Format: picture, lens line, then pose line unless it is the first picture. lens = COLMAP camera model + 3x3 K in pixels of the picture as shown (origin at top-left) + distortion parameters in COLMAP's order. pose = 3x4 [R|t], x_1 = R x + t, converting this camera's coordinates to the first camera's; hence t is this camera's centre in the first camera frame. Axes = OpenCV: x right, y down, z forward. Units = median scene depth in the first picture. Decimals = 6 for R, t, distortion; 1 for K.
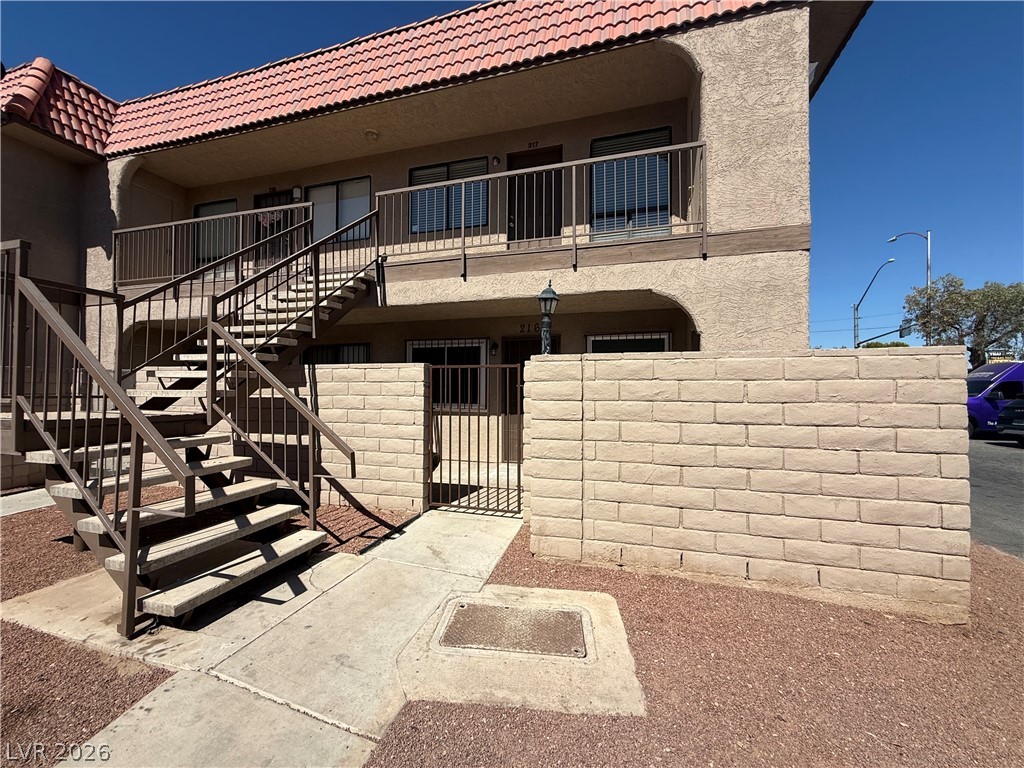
lens RADIAL K [[408.2, 0, 518.3], [0, 408.2, 376.2], [0, 0, 1]] dist [-0.000282, 0.000276]
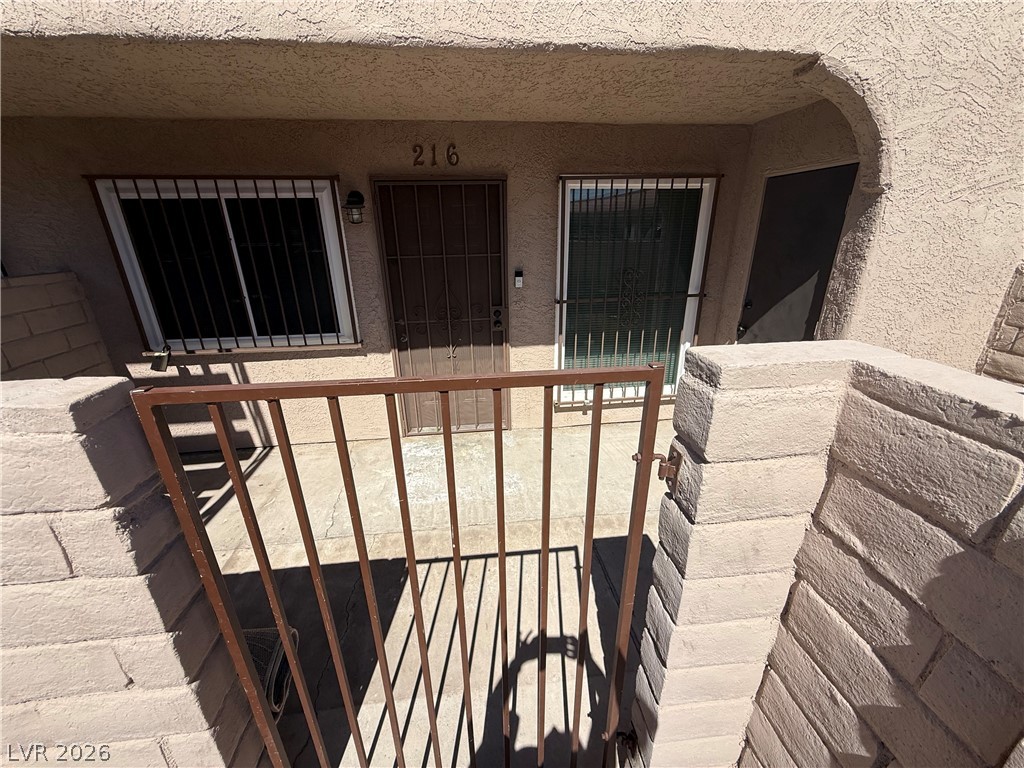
lens RADIAL K [[408.2, 0, 514.3], [0, 408.2, 382.8], [0, 0, 1]] dist [-0.000282, 0.000276]
pose [[0.926526, -0.145477, 0.346968, -0.081971], [0.003457, 0.925472, 0.378801, -0.057605], [-0.376216, -0.349769, 0.857976, 0.506843]]
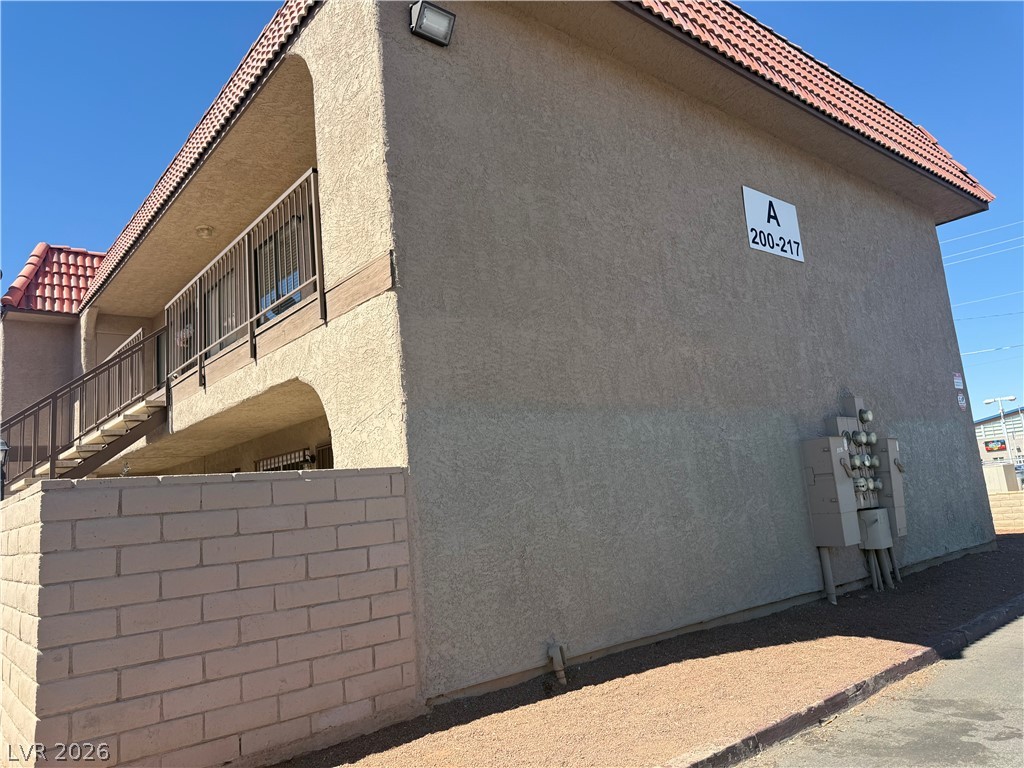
lens RADIAL K [[726.7, 0, 514.4], [0, 726.7, 381.0], [0, 0, 1]] dist [0.003642, -0.012794]
pose [[0.823168, -0.164520, -0.543441, 1.005784], [0.101395, 0.984311, -0.144402, 0.014927], [0.558671, 0.063765, 0.826934, 0.111161]]
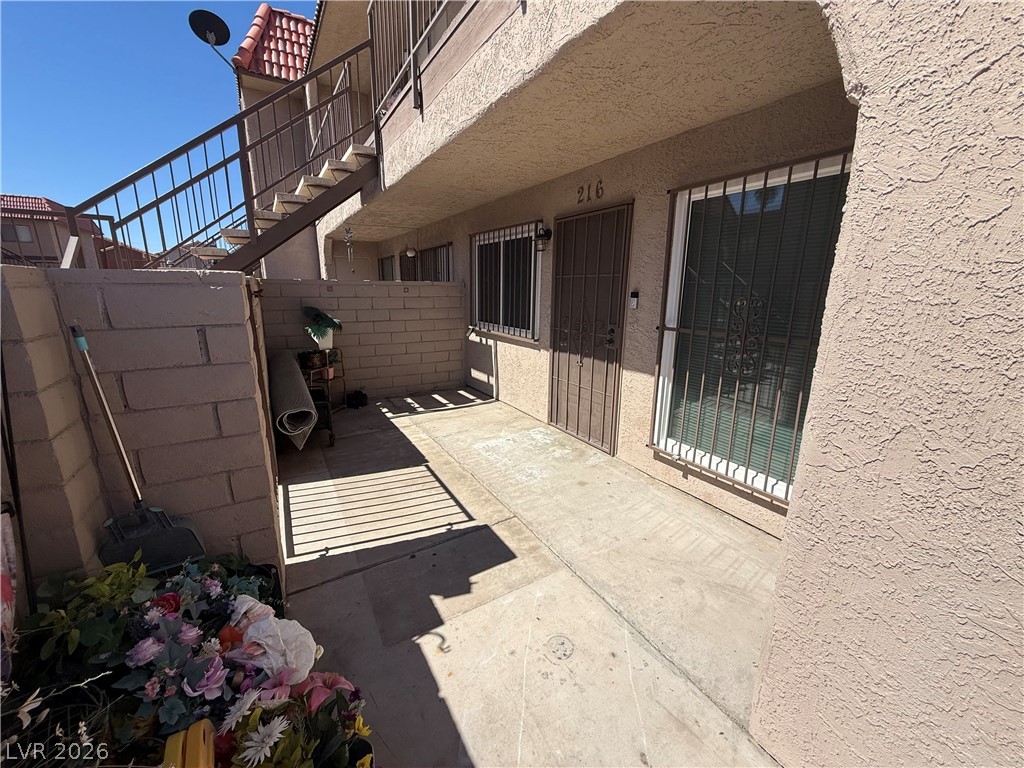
lens RADIAL K [[408.2, 0, 505.9], [0, 408.2, 384.1], [0, 0, 1]] dist [-0.000282, 0.000276]
pose [[0.711456, 0.173298, -0.681027, 0.352082], [0.010048, 0.966508, 0.256440, -0.015488], [0.702658, -0.189289, 0.685887, 0.518459]]
